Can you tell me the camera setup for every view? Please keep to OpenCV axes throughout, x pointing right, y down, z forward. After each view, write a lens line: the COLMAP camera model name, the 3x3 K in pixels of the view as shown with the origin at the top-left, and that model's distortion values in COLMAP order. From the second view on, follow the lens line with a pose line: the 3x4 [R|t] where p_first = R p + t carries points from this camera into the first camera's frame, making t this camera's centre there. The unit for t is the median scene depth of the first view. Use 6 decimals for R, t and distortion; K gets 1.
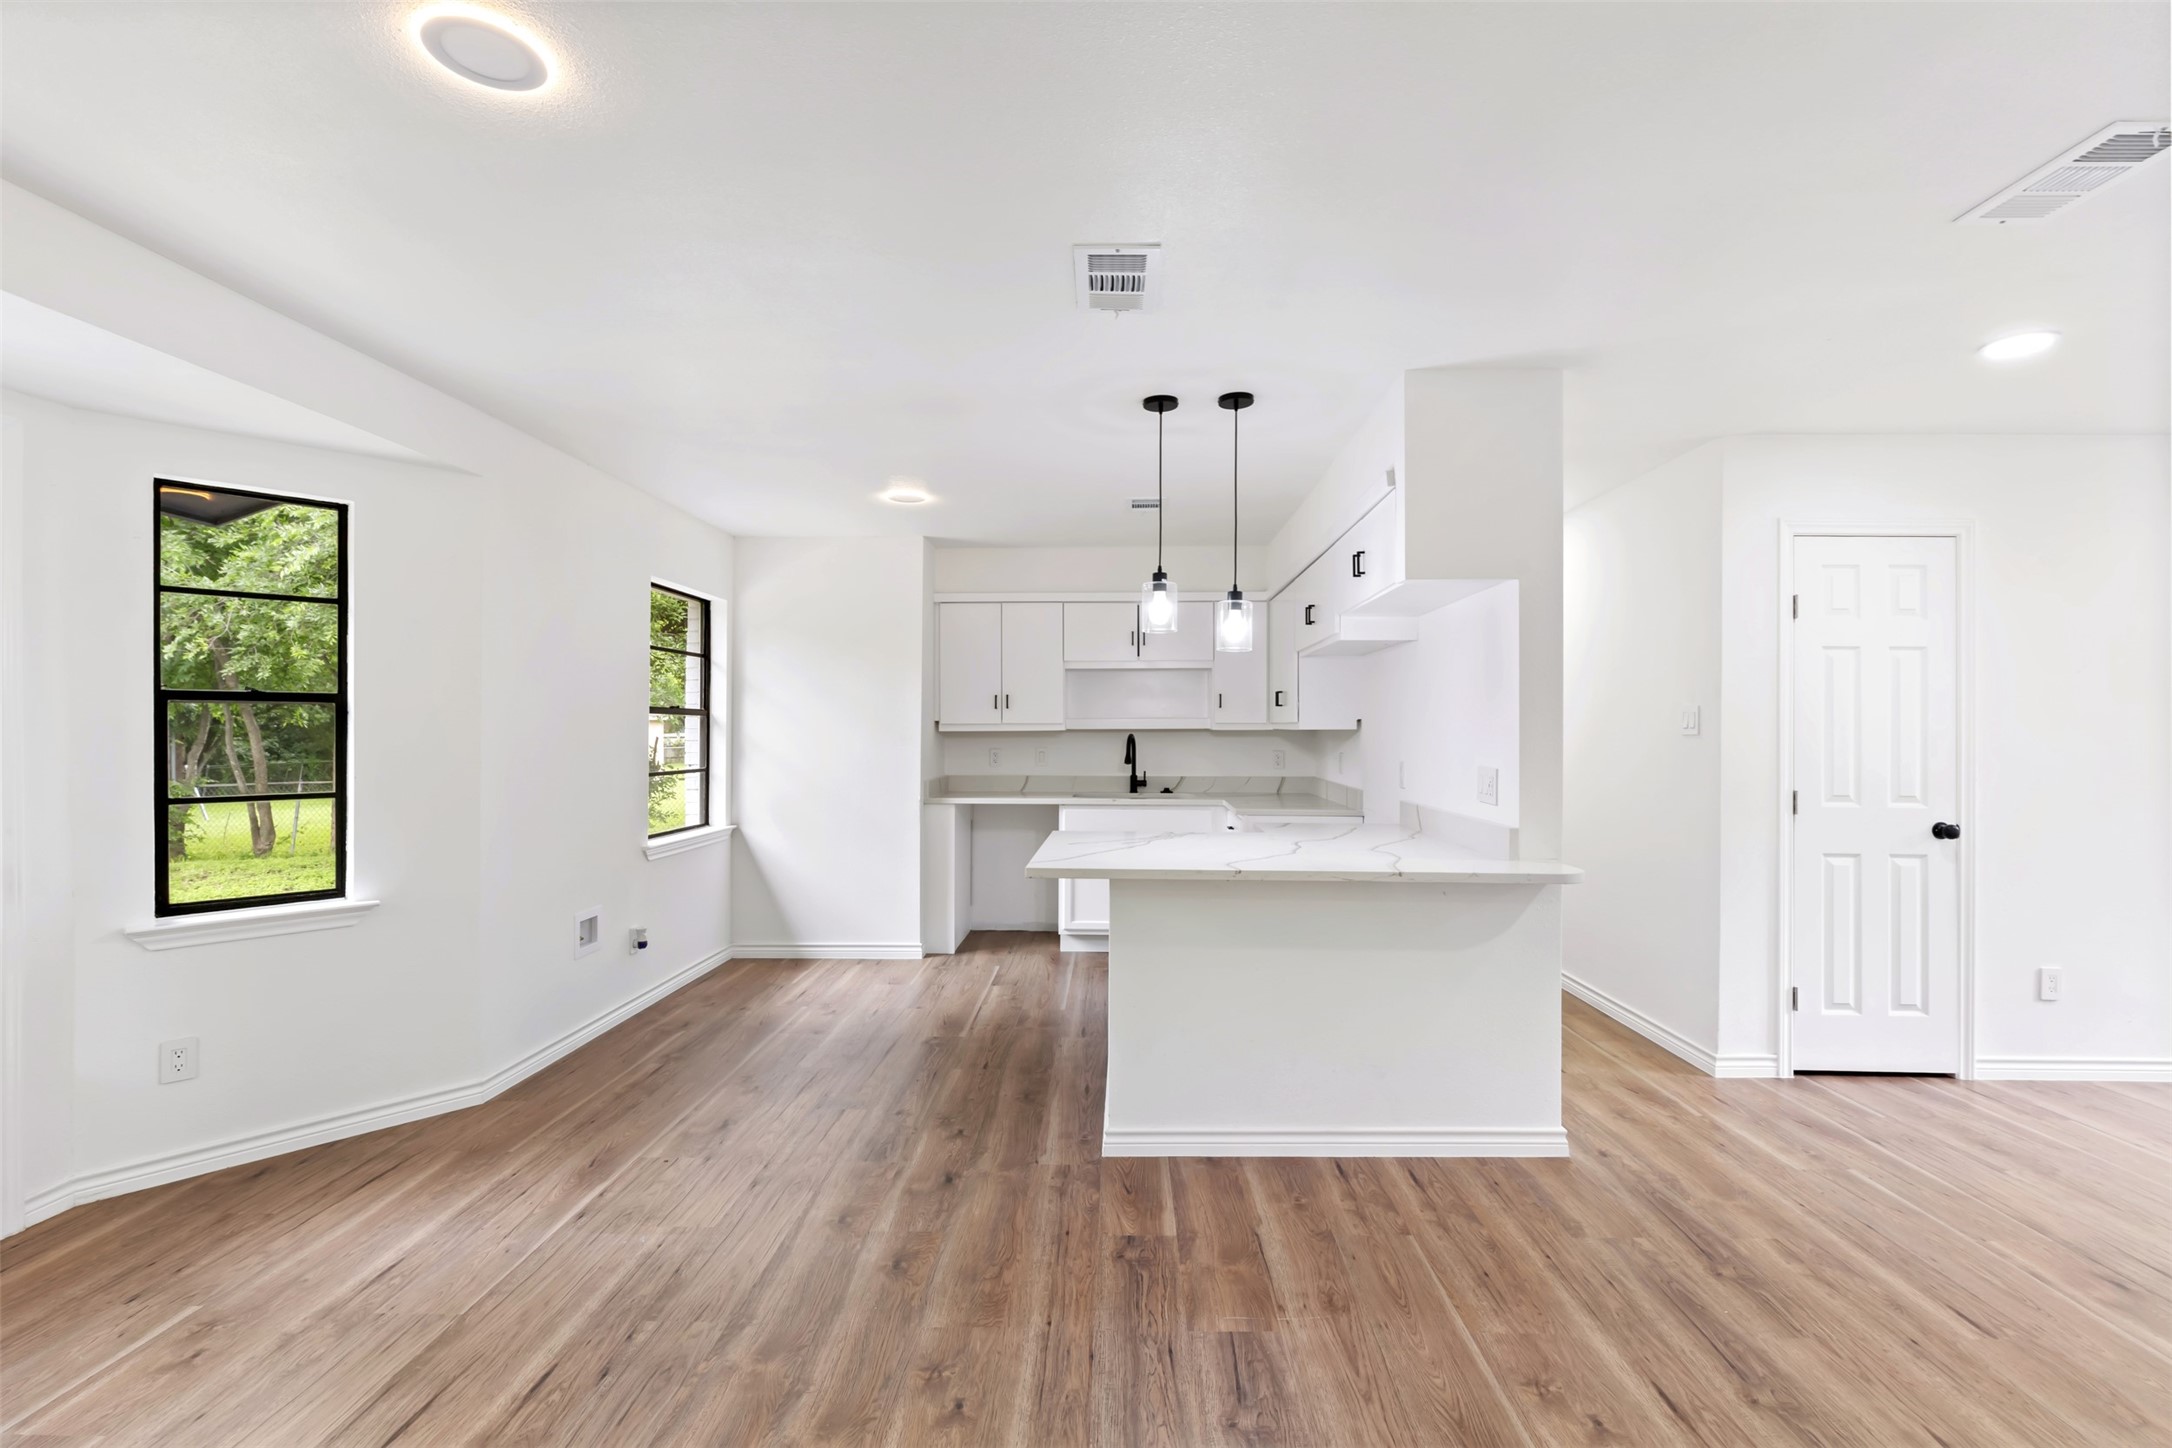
lens RADIAL K [[970.0, 0, 1091.1], [0, 970.0, 730.5], [0, 0, 1]] dist [-0.000830, -0.000653]
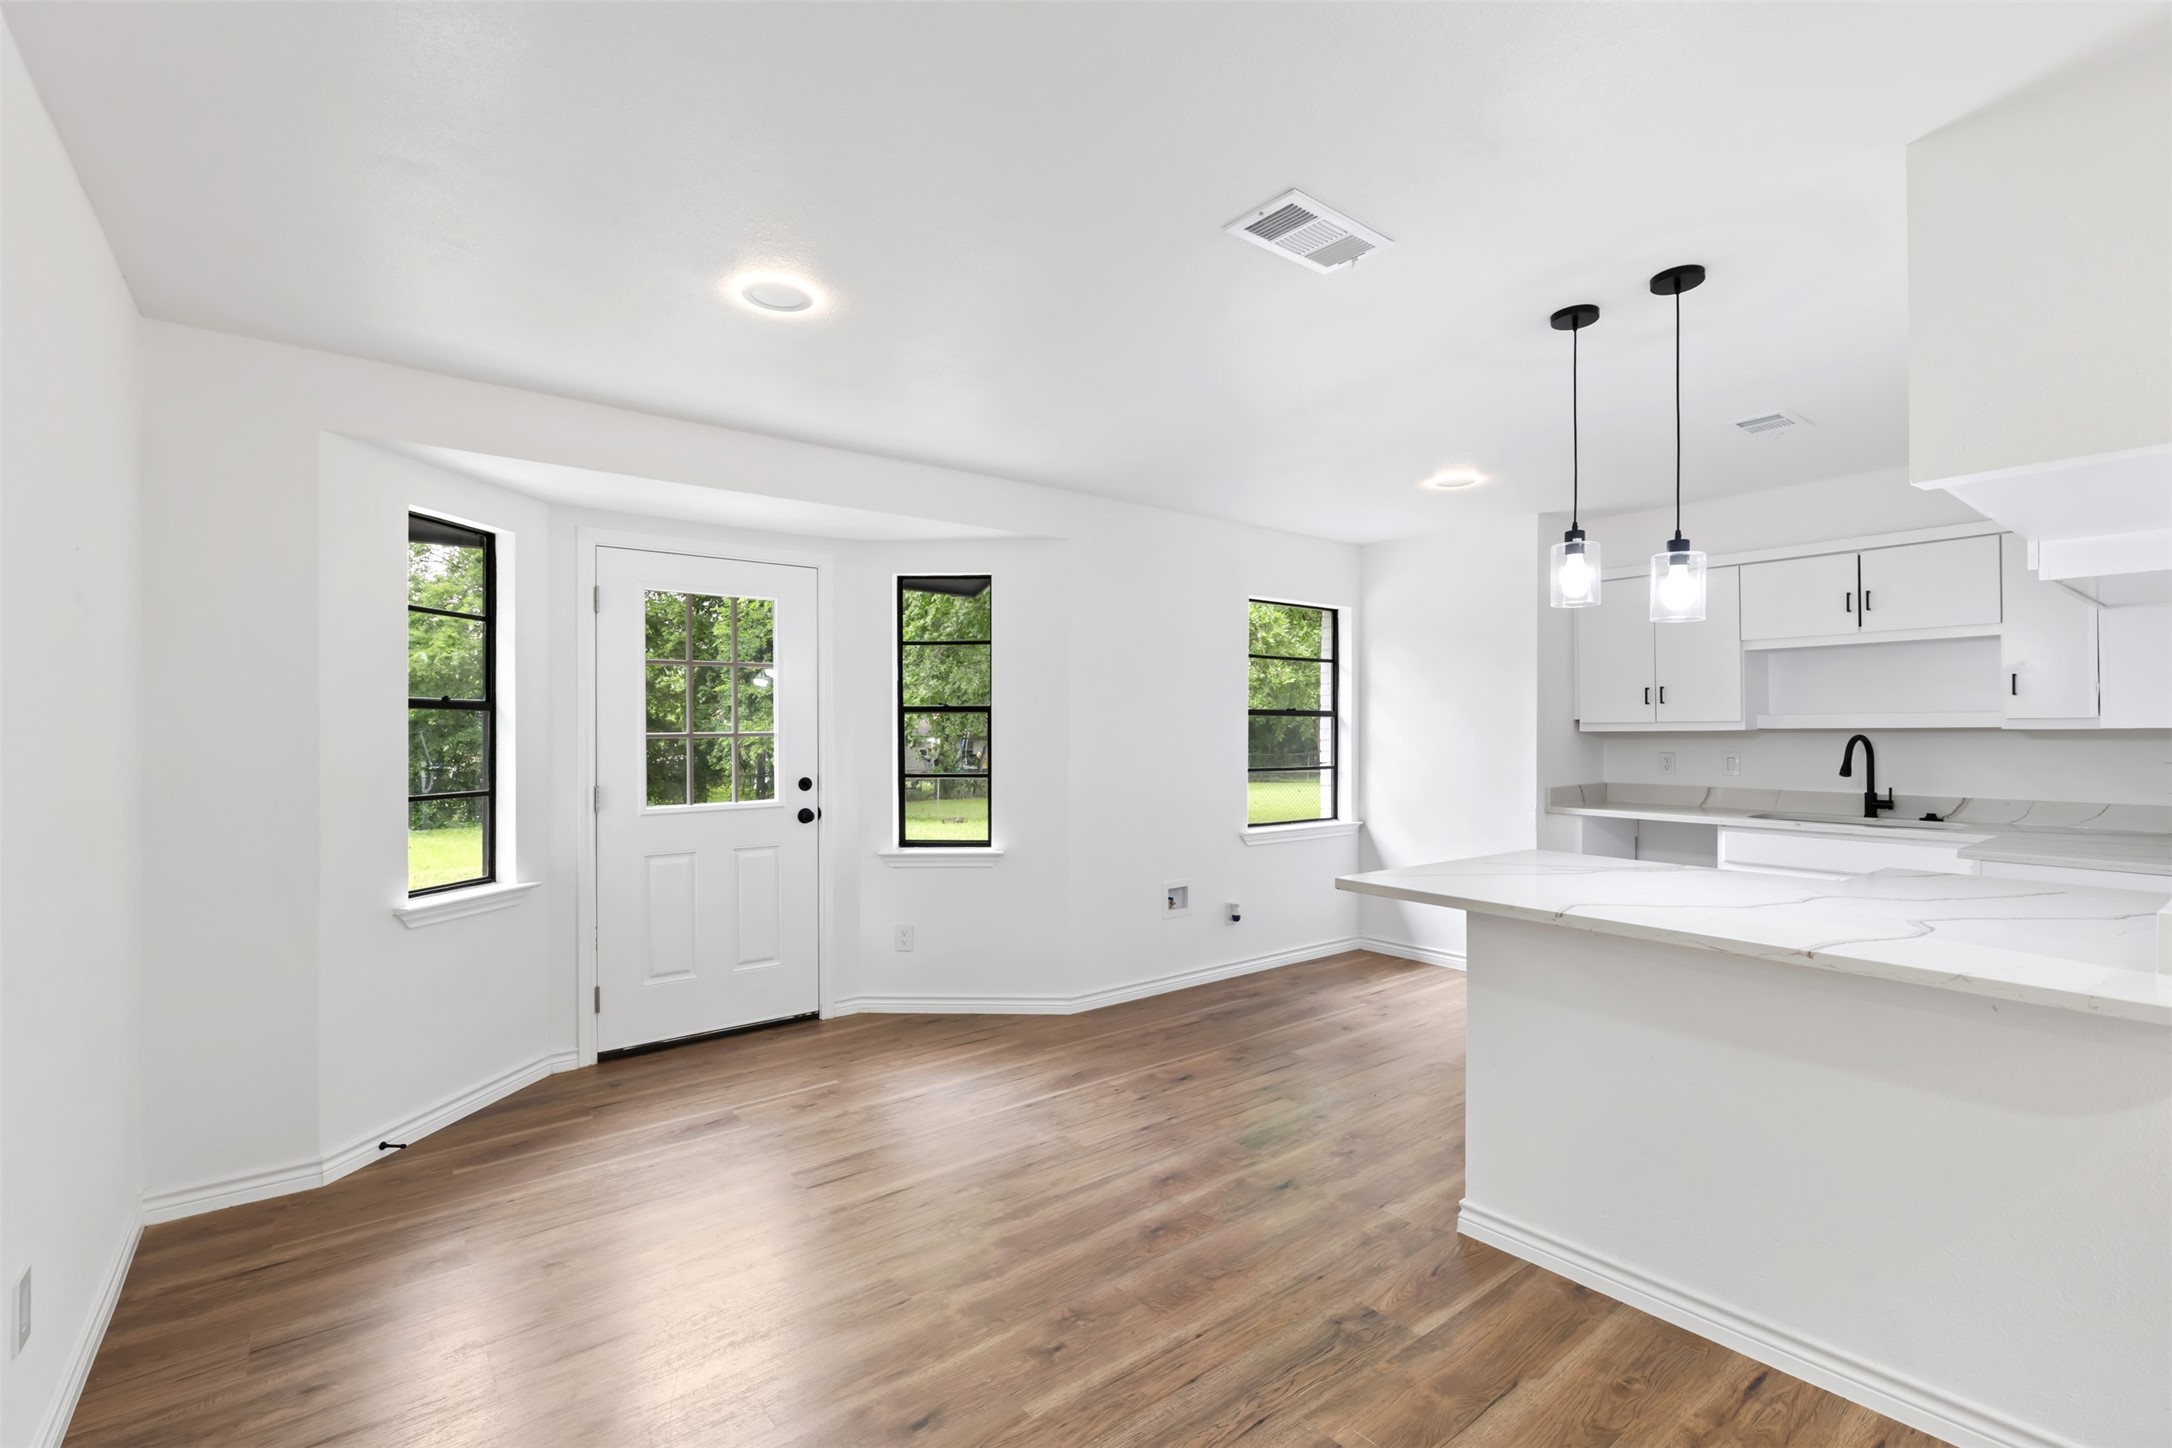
lens RADIAL K [[972.0, 0, 1102.4], [0, 972.0, 726.3], [0, 0, 1]] dist [0.000647, 0.000030]
pose [[0.639878, -0.004558, -0.768463, 0.434013], [0.000874, 0.999986, -0.005204, 0.000603], [0.768476, 0.002658, 0.639873, 0.196764]]
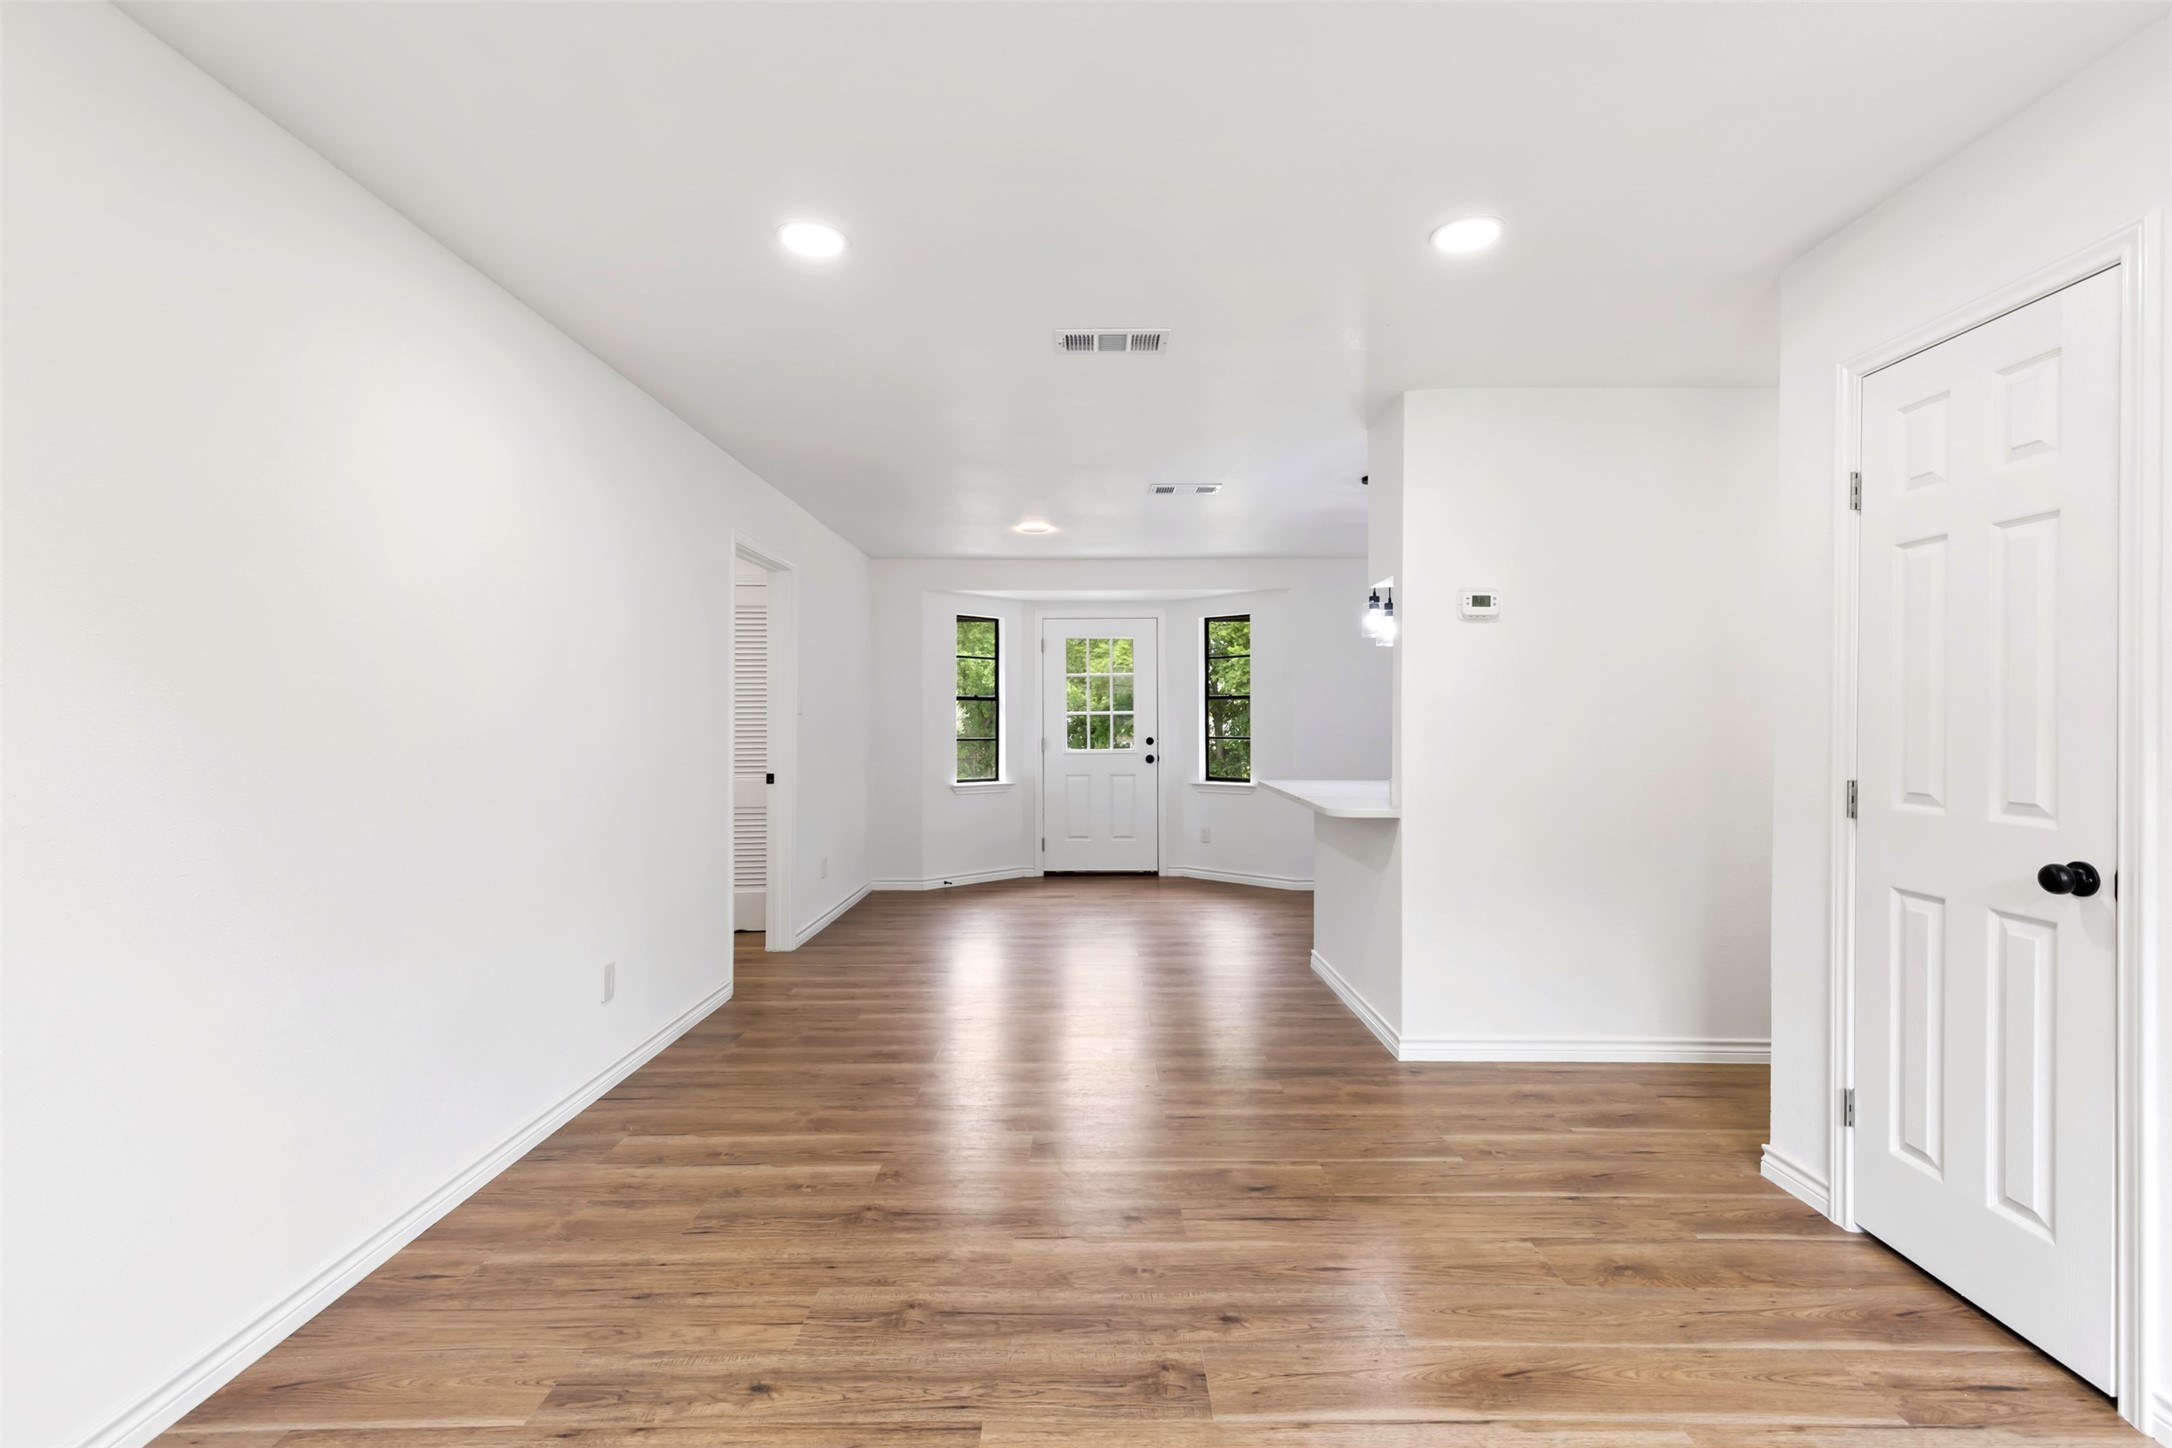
lens RADIAL K [[972.0, 0, 1102.4], [0, 972.0, 726.3], [0, 0, 1]] dist [0.000647, 0.000030]
pose [[0.032488, 0.004311, -0.999463, 1.504169], [0.001105, 0.999990, 0.004349, 0.026222], [0.999472, -0.001245, 0.032483, 0.546418]]
